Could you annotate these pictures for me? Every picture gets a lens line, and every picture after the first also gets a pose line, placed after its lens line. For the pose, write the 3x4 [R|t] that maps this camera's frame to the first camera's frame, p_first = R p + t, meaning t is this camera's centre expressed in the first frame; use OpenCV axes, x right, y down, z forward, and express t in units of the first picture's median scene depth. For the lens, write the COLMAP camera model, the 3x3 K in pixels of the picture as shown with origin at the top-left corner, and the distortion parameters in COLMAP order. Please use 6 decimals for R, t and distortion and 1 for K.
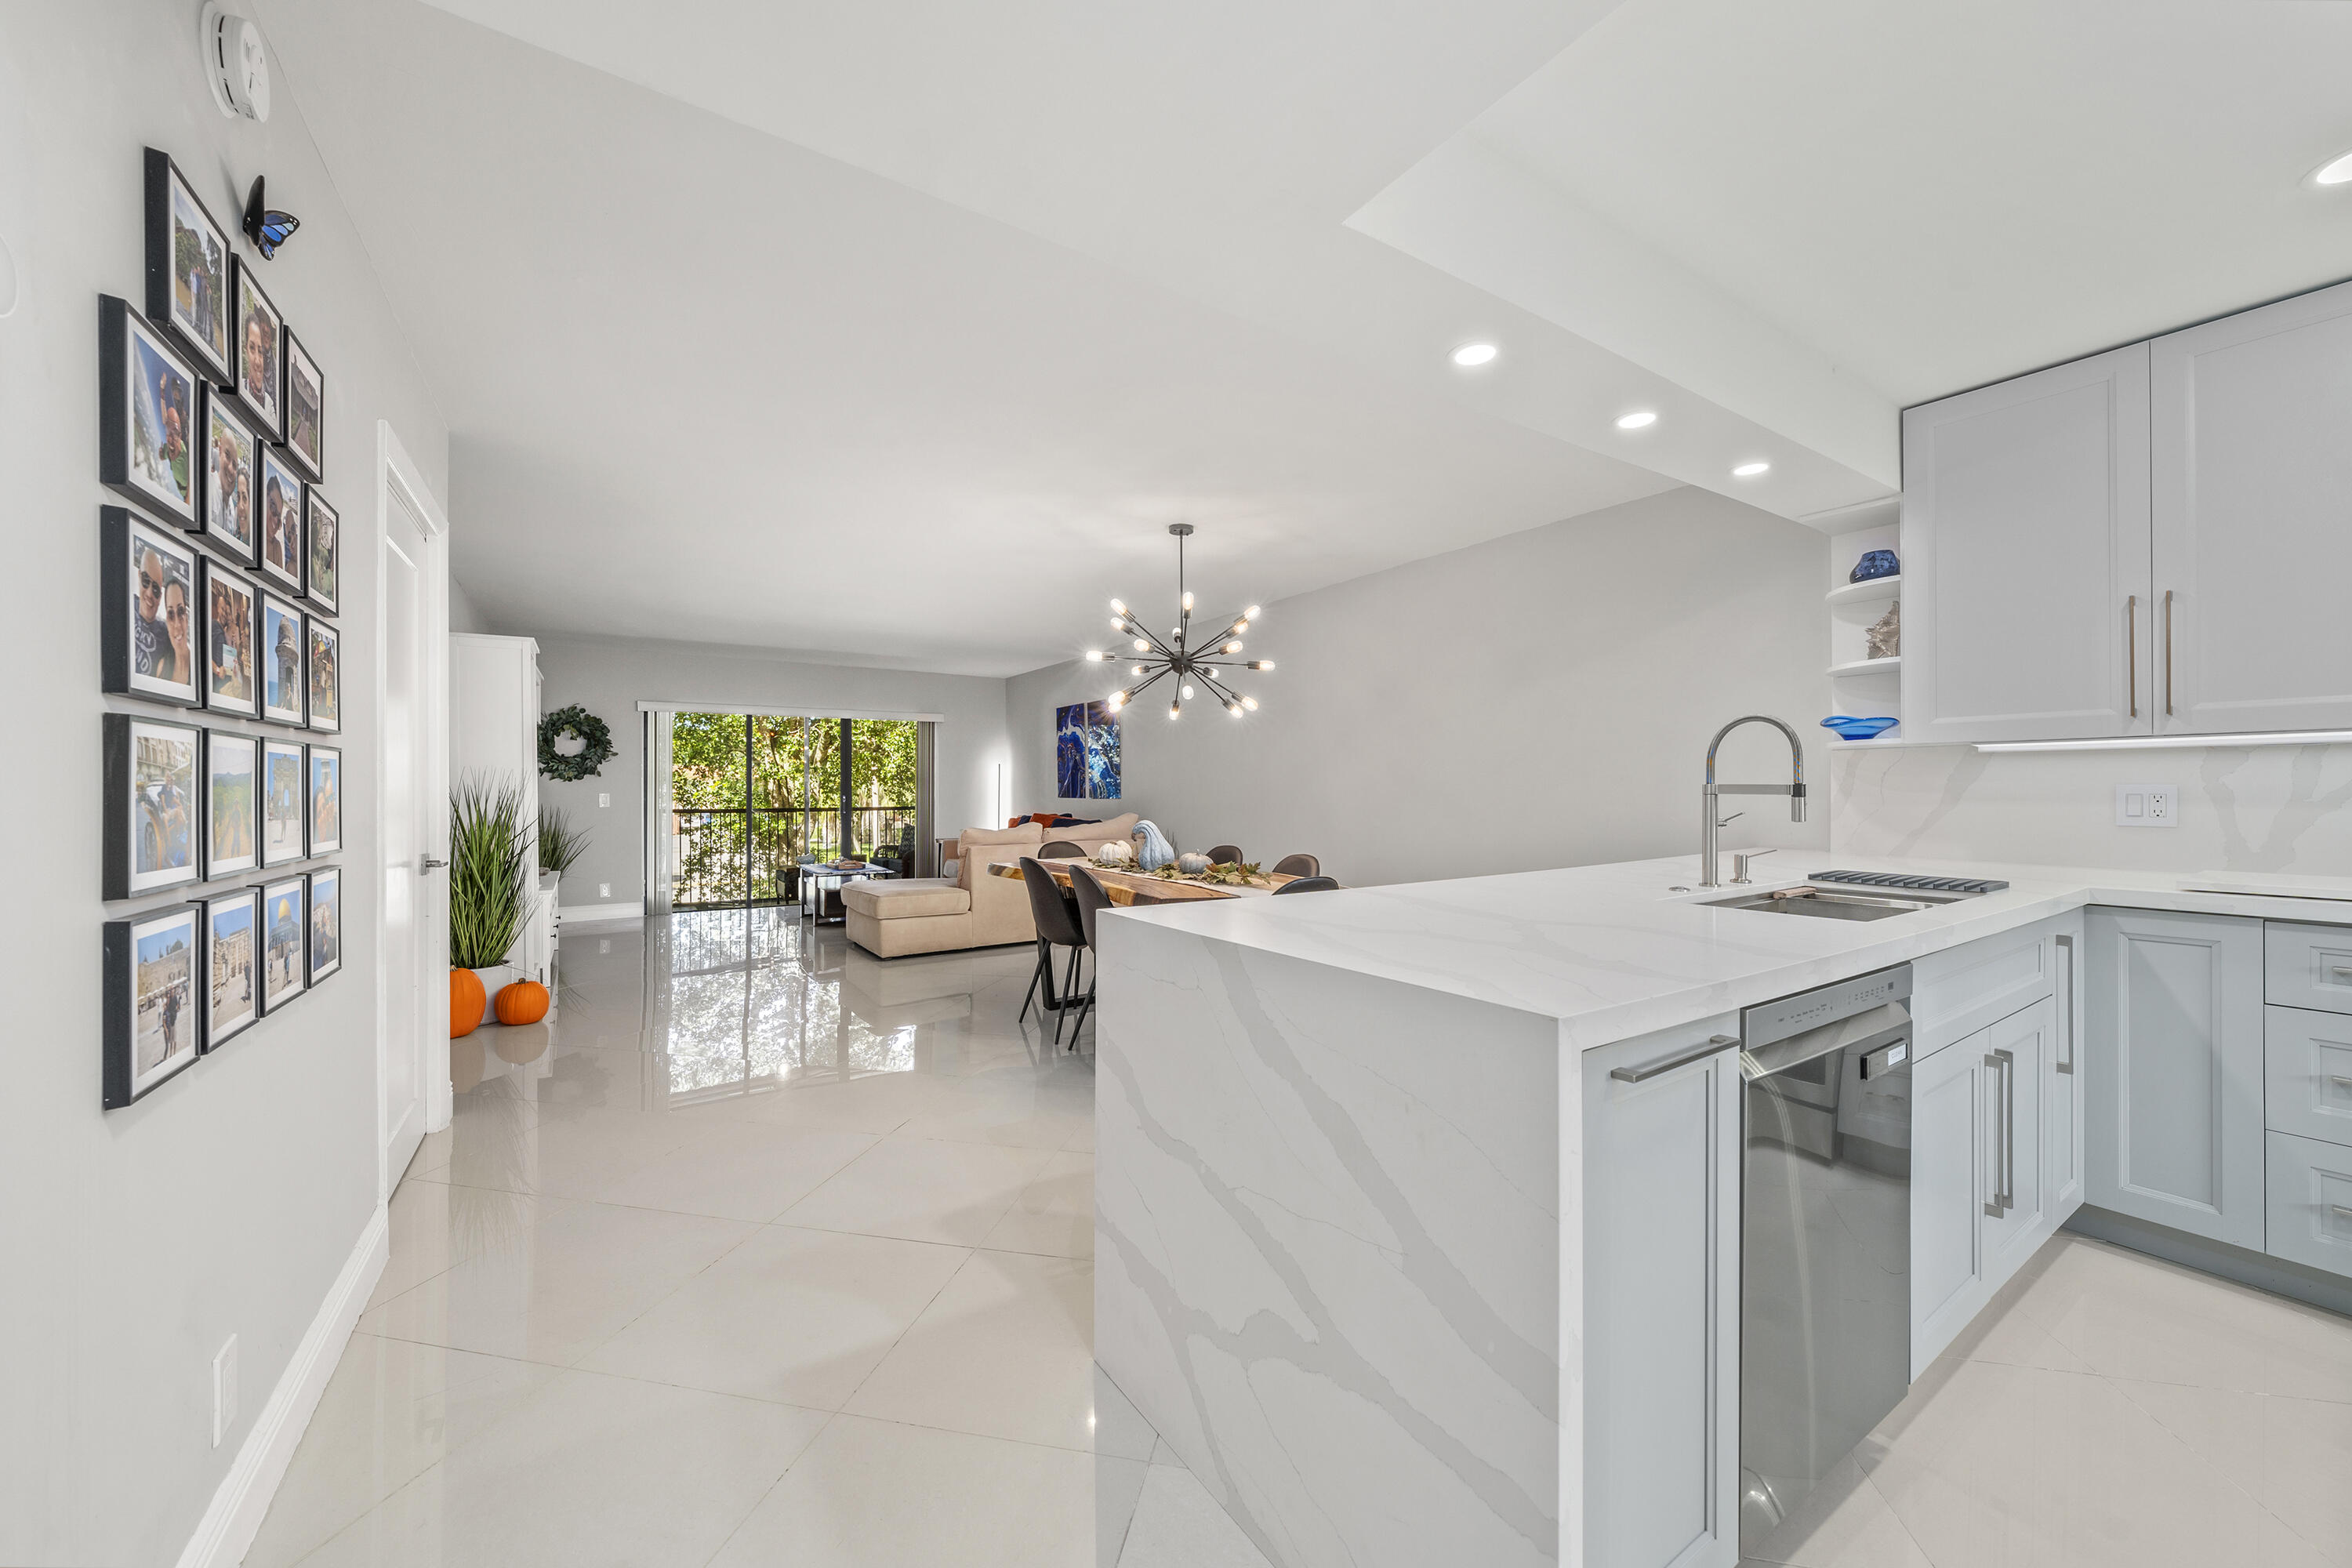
lens RADIAL K [[874.1, 0, 1181.7], [0, 874.1, 783.2], [0, 0, 1]] dist [-0.003684, -0.000029]
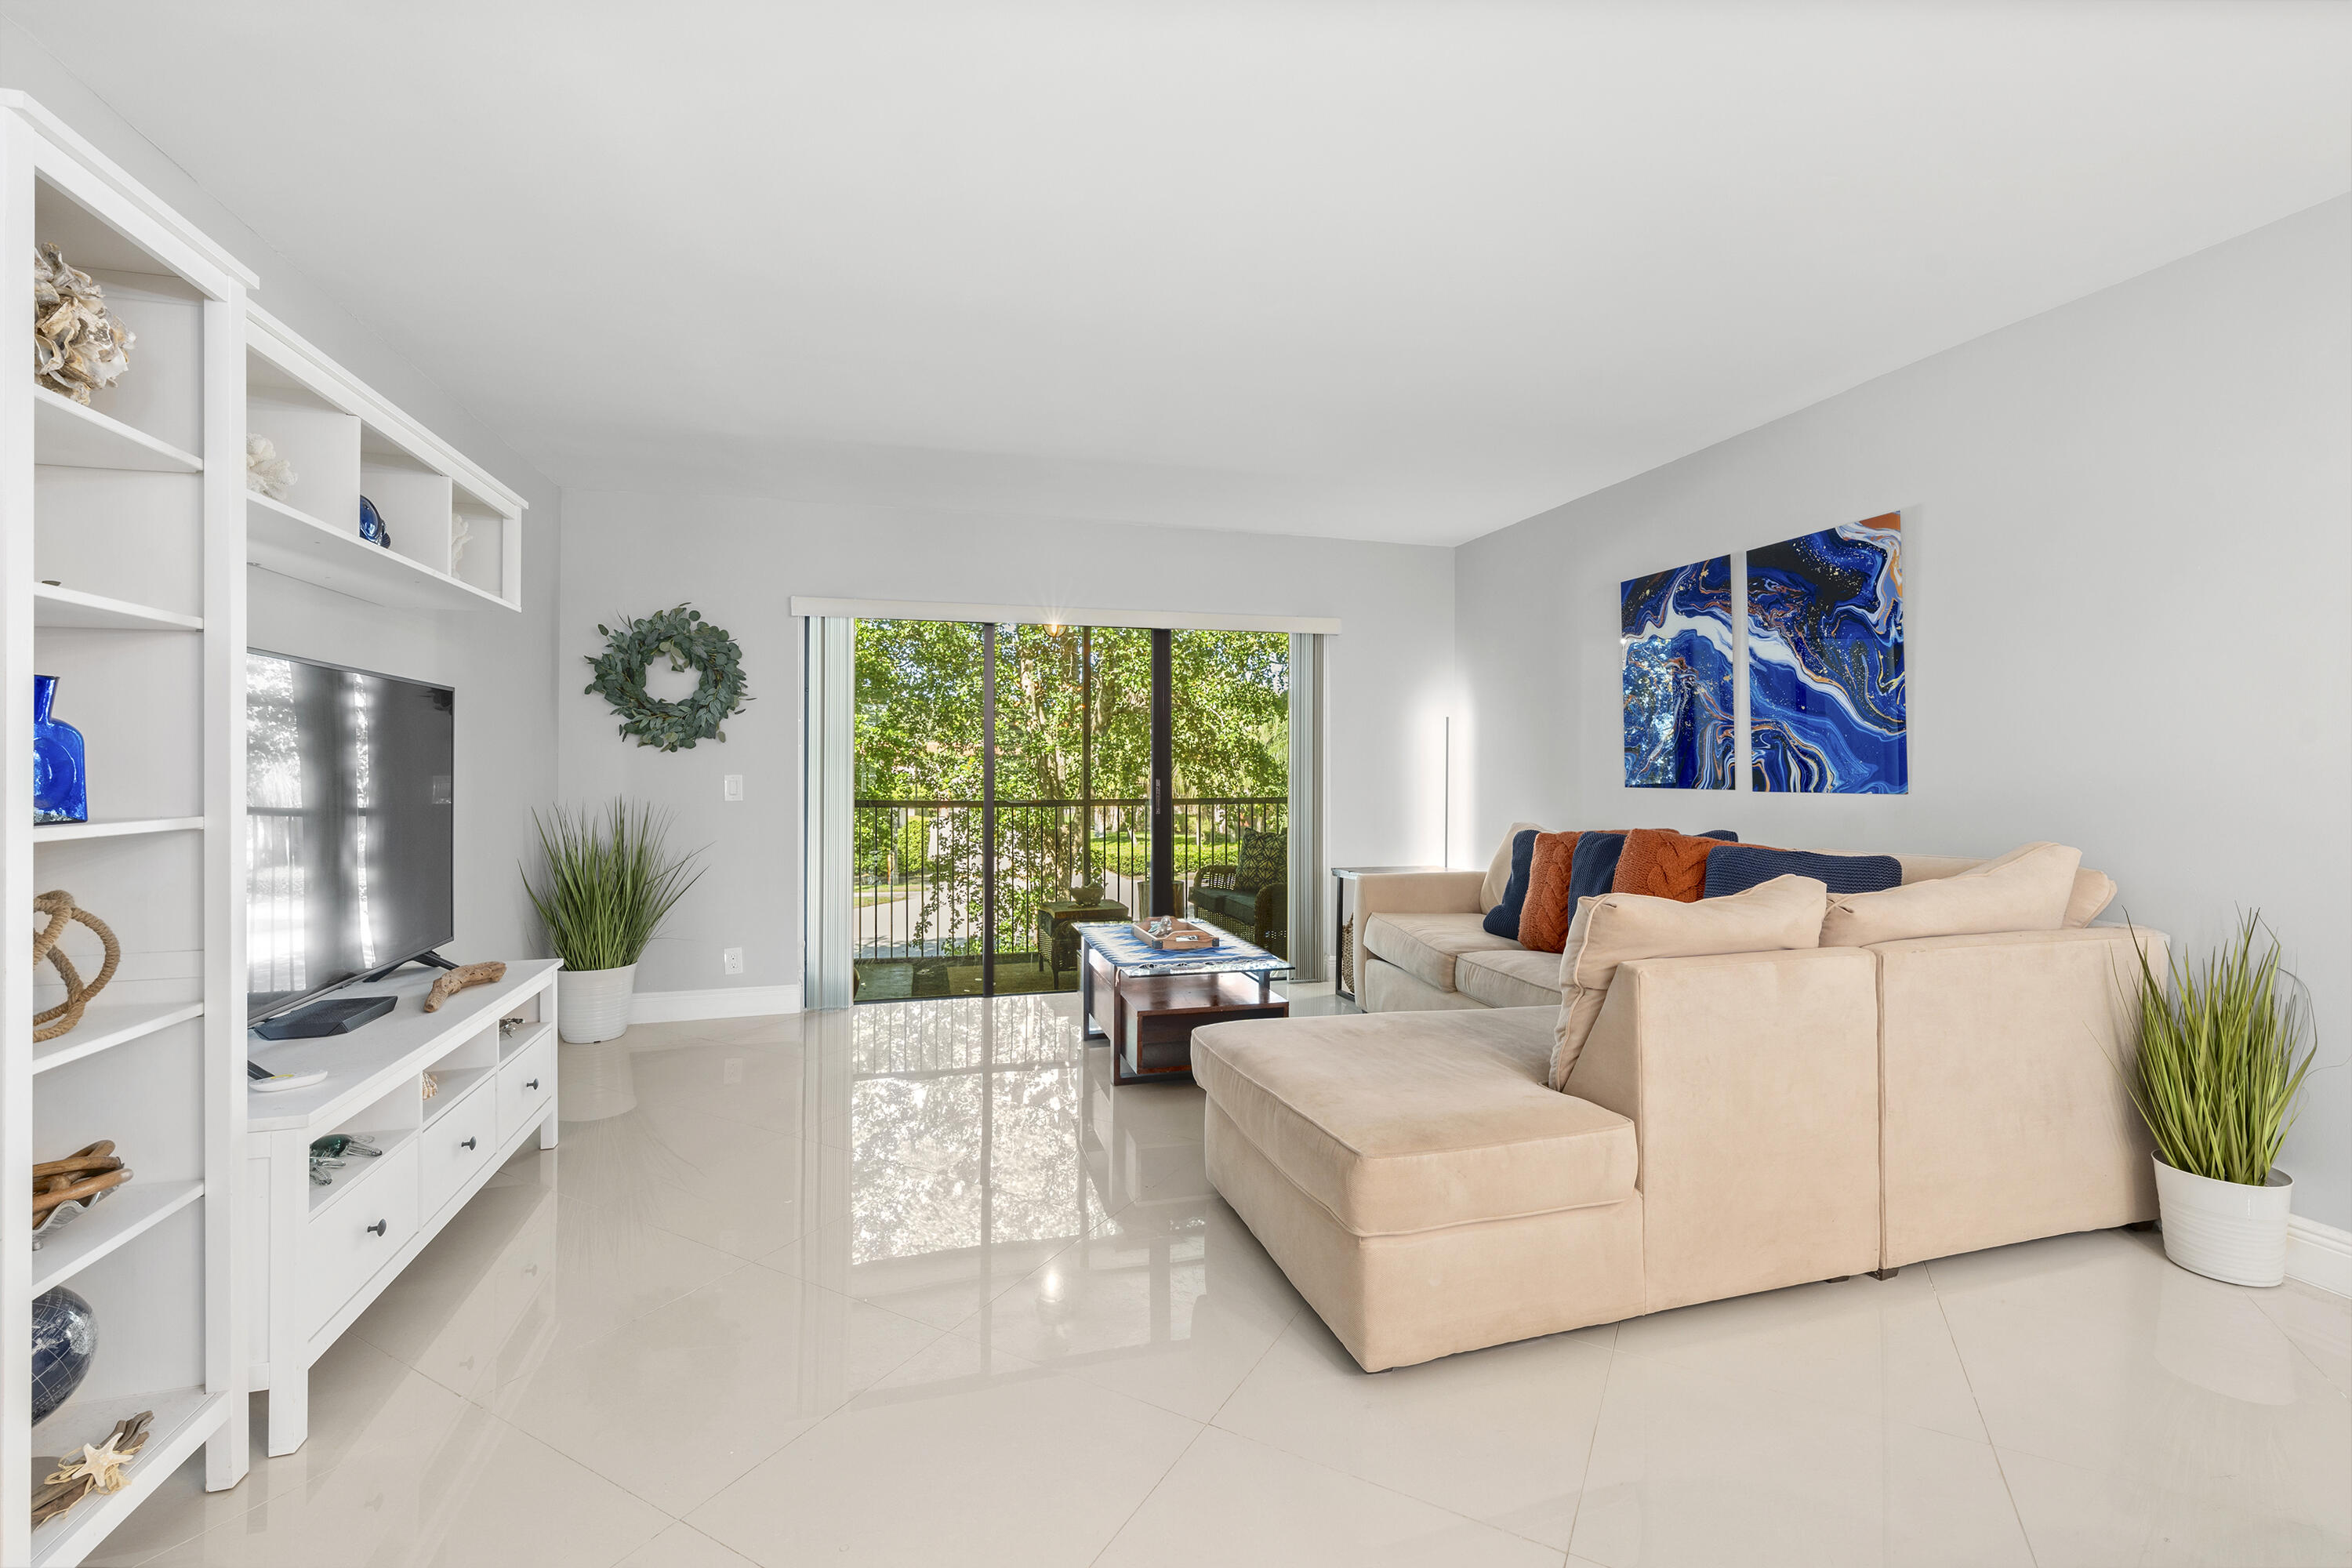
lens RADIAL K [[1004.4, 0, 1177.7], [0, 1004.4, 793.2], [0, 0, 1]] dist [0.000235, 0.005346]
pose [[0.953501, 0.009991, -0.301223, -0.626764], [-0.000471, 0.999499, 0.031659, 0.010429], [0.301389, -0.030045, 0.953028, 1.398433]]
